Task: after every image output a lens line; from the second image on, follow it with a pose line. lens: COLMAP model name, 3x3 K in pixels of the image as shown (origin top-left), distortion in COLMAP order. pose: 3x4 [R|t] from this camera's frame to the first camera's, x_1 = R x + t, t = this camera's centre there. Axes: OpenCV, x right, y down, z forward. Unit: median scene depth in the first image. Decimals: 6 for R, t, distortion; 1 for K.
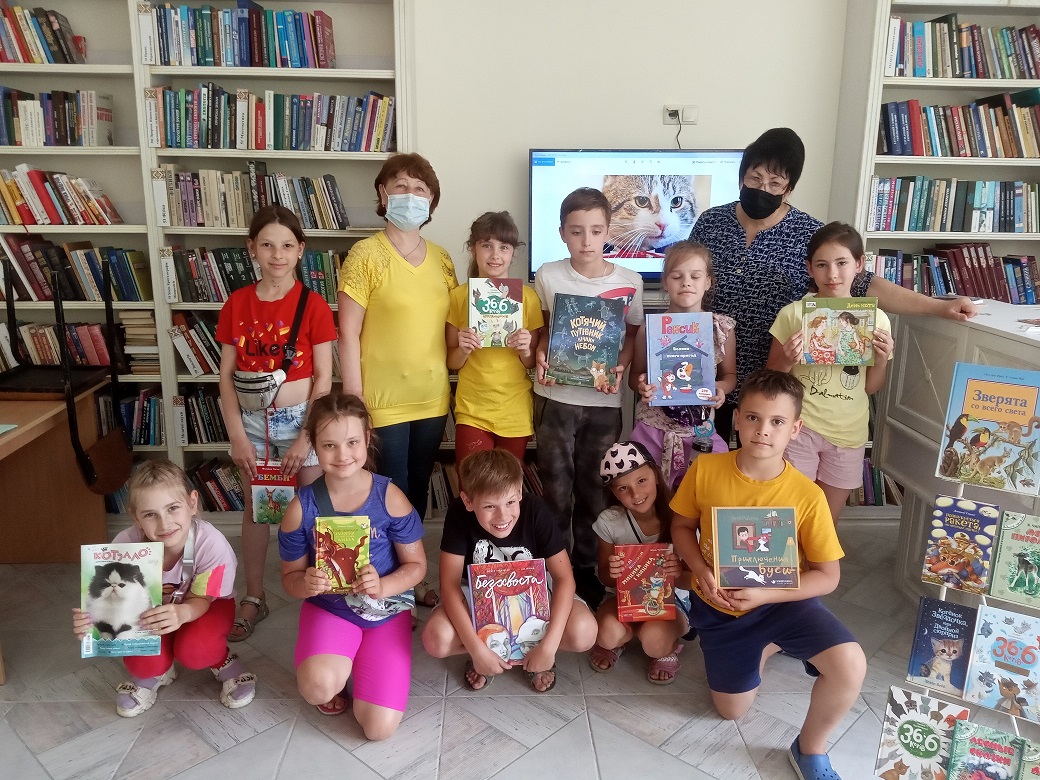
lens RADIAL K [[832.9, 0, 519.1], [0, 832.9, 397.1], [0, 0, 1]] dist [0.036035, -0.072094]
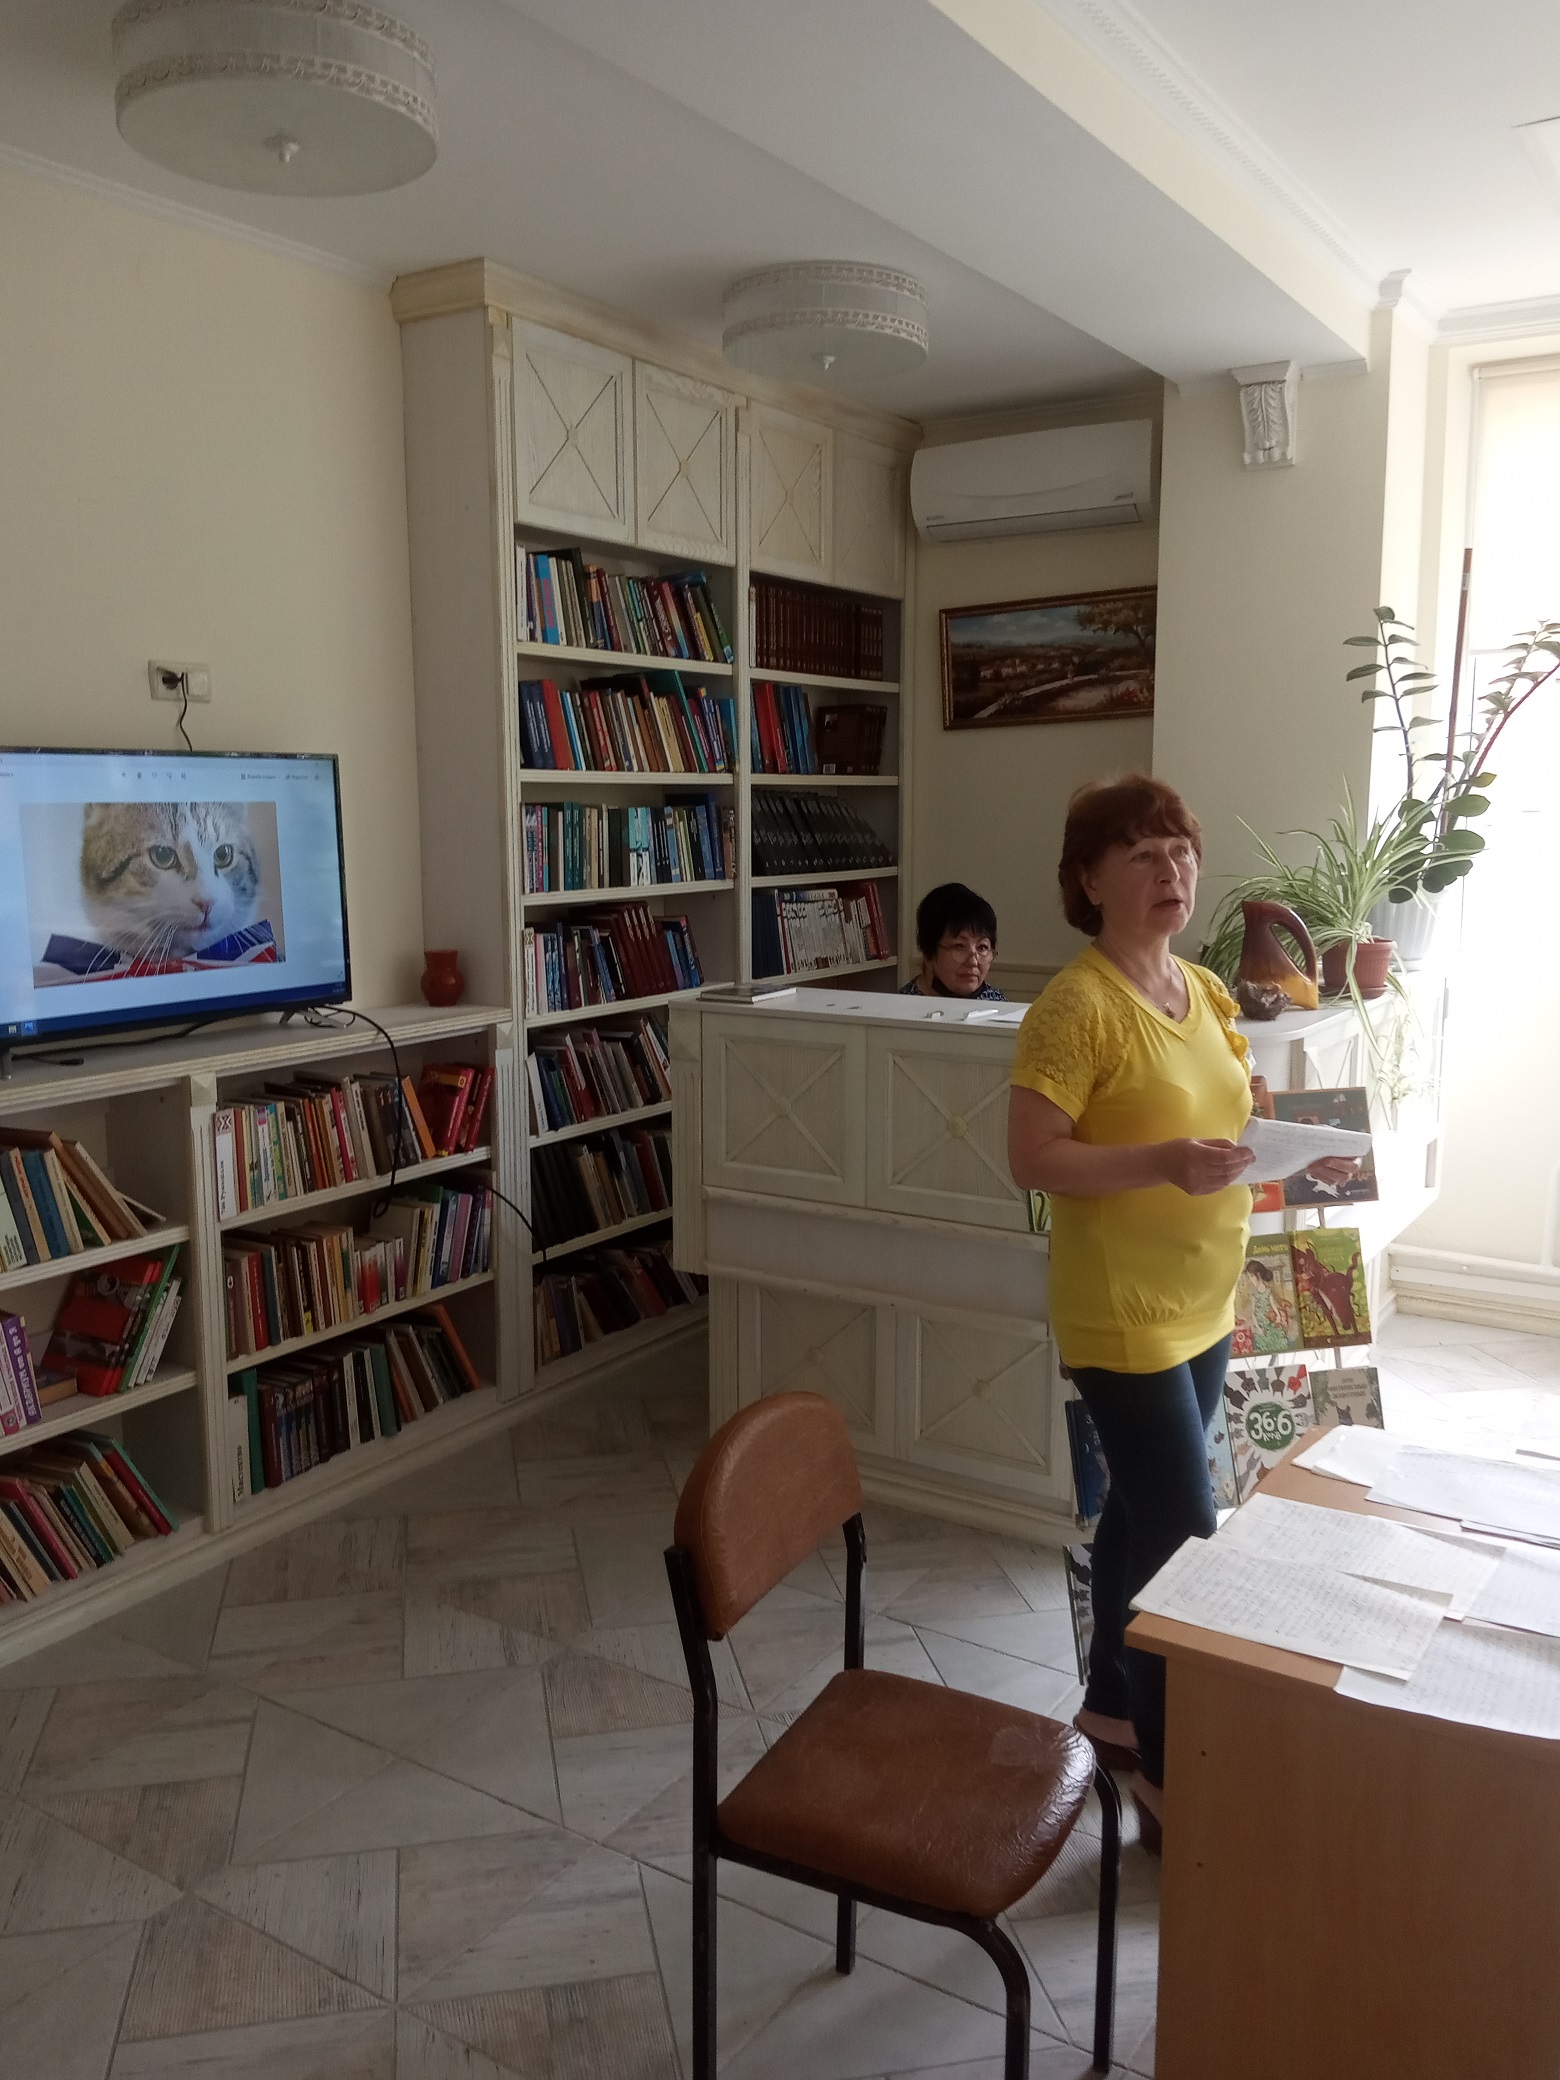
lens RADIAL K [[1665.8, 0, 779.8], [0, 1665.8, 1037.2], [0, 0, 1]] dist [0.036035, -0.072094]
pose [[0.574941, -0.122911, 0.808910, -0.442981], [0.202682, 0.979233, 0.004732, -0.069200], [-0.792693, 0.161231, 0.587913, 0.185399]]
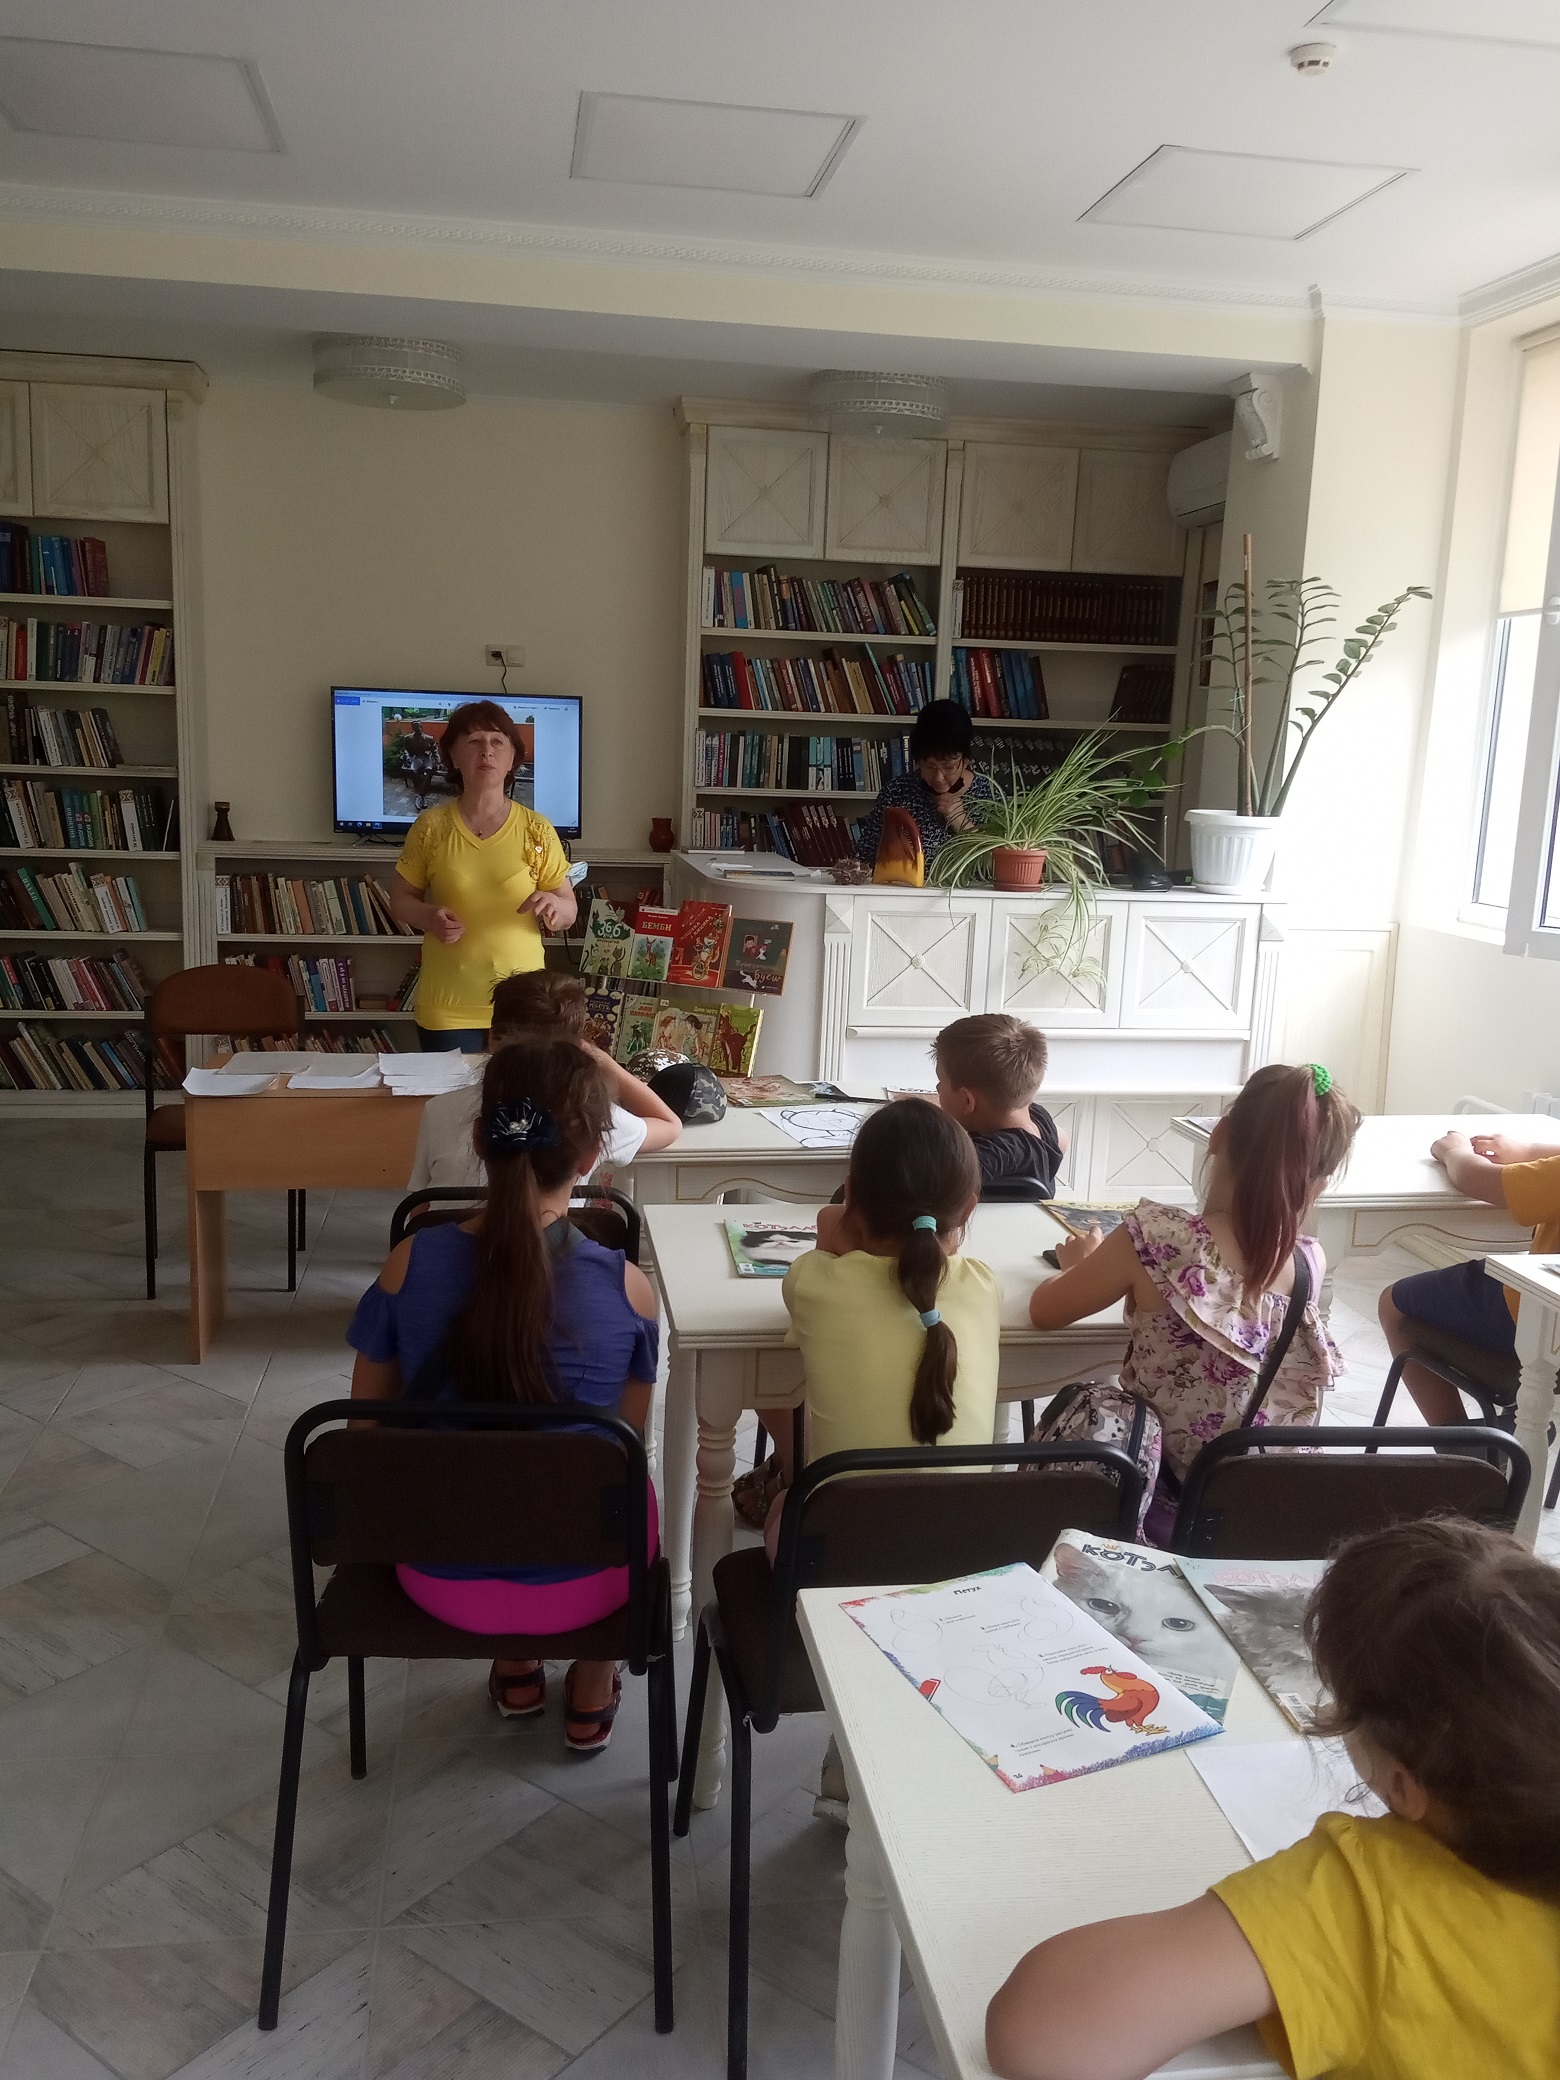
lens RADIAL K [[1665.8, 0, 776.9], [0, 1665.8, 1038.8], [0, 0, 1]] dist [0.036035, -0.072094]
pose [[0.991867, 0.006358, 0.127119, 0.271267], [0.000977, 0.998342, -0.057556, 0.196495], [-0.127274, 0.057212, 0.990216, -0.864415]]
